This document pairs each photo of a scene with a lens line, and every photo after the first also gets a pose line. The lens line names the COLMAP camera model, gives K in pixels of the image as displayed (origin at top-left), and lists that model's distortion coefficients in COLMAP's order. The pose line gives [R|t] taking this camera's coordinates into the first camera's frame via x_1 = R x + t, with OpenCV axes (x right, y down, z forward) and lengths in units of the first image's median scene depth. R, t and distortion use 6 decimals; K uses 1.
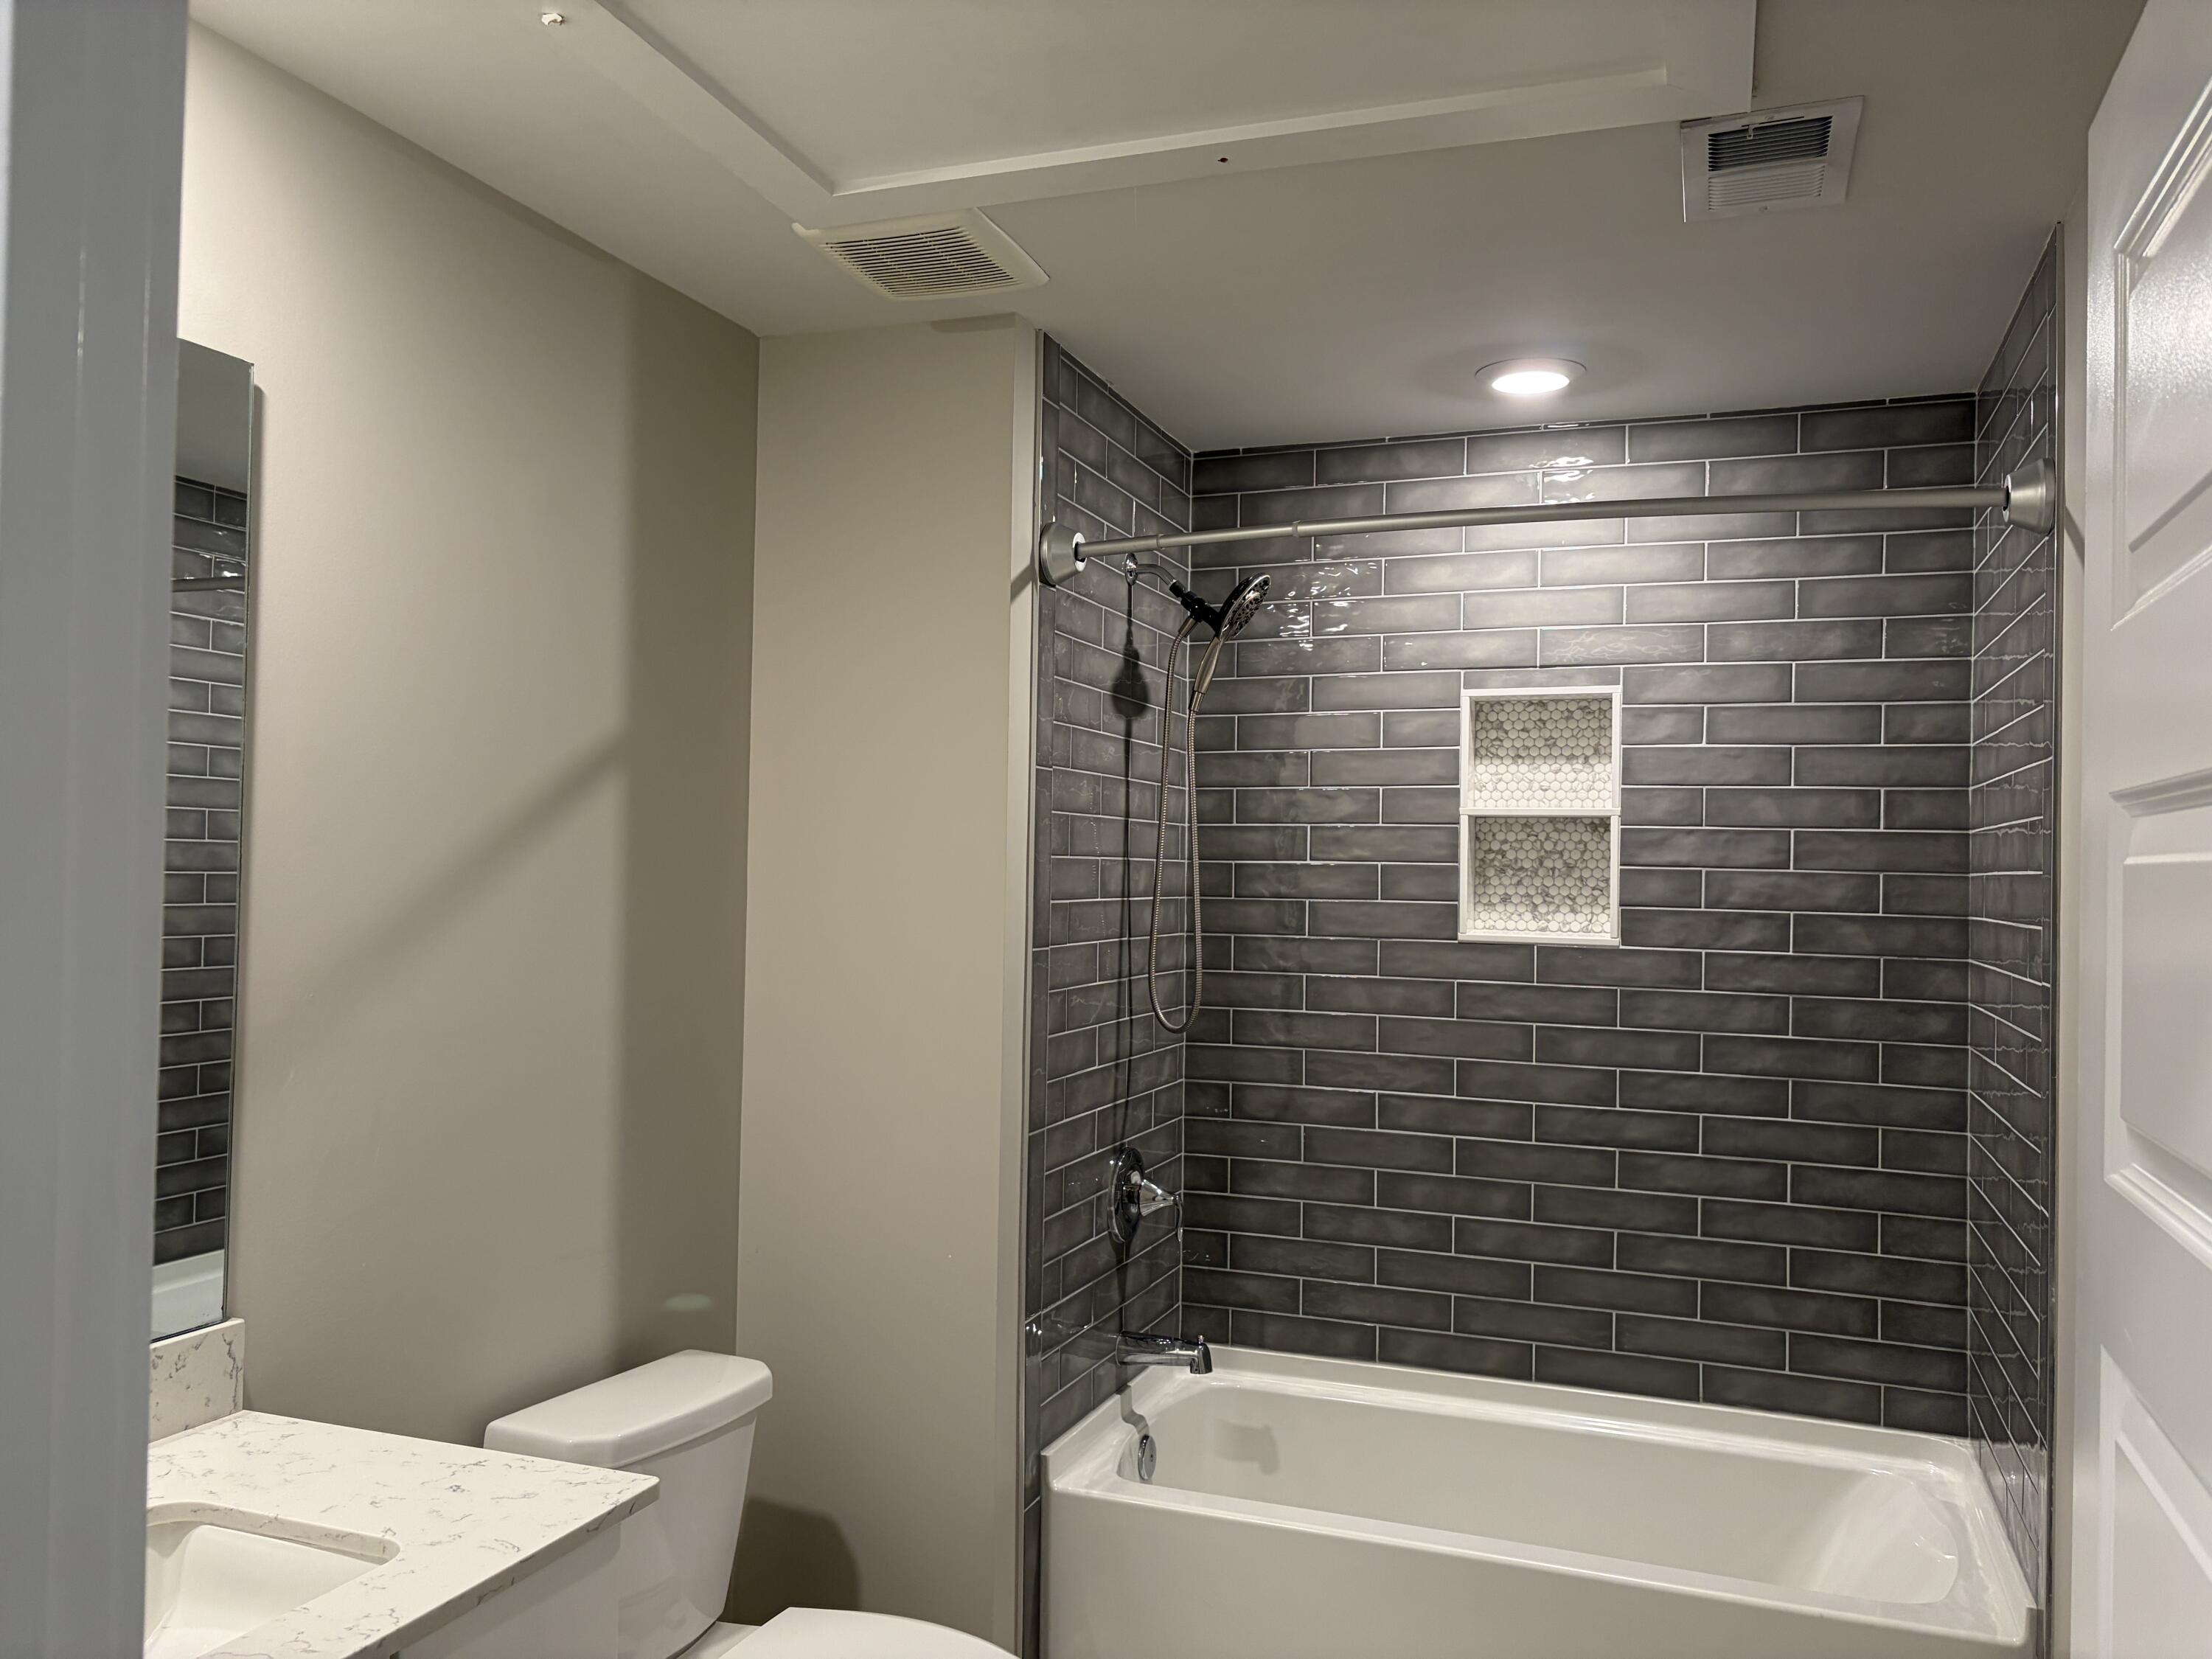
lens RADIAL K [[1687.1, 0, 1106.0], [0, 1687.1, 829.5], [0, 0, 1]] dist [0.069710, -0.101415]
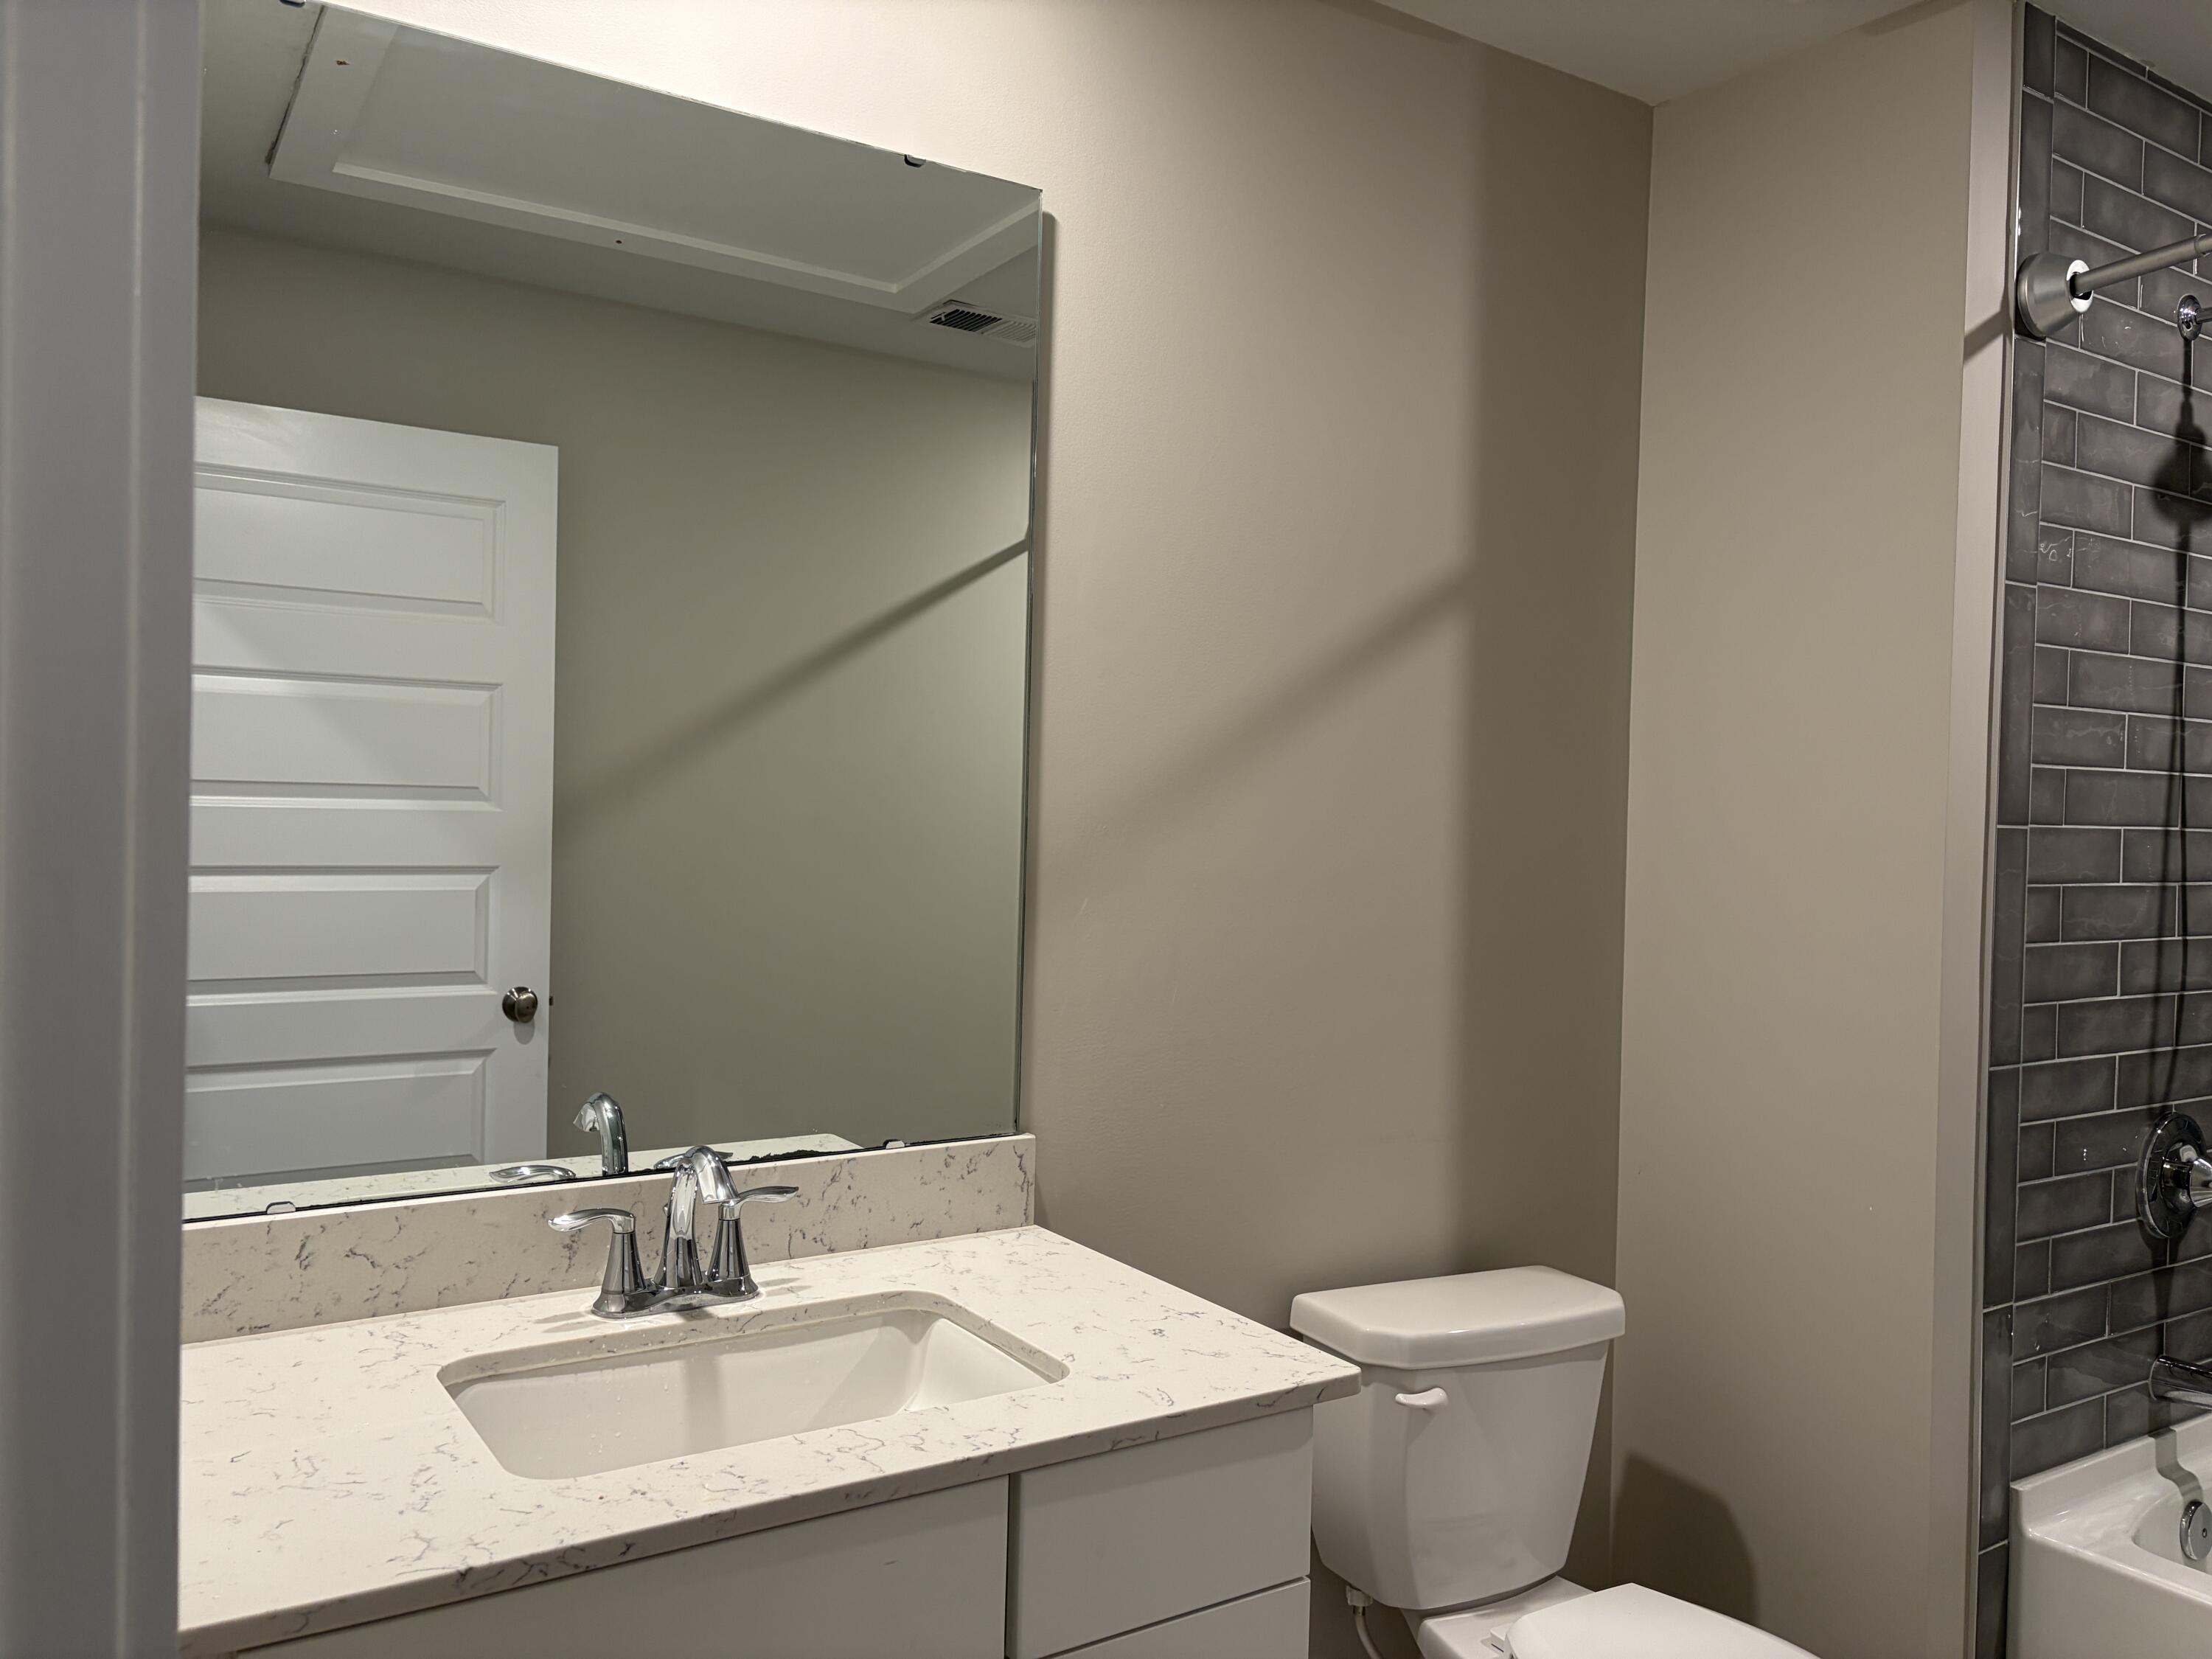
lens RADIAL K [[1687.1, 0, 1106.0], [0, 1687.1, 829.5], [0, 0, 1]] dist [0.069710, -0.101415]
pose [[0.804353, 0.016641, -0.593919, 0.085708], [-0.001829, 0.999672, 0.025531, 0.051994], [0.594150, -0.019450, 0.804119, 0.143752]]
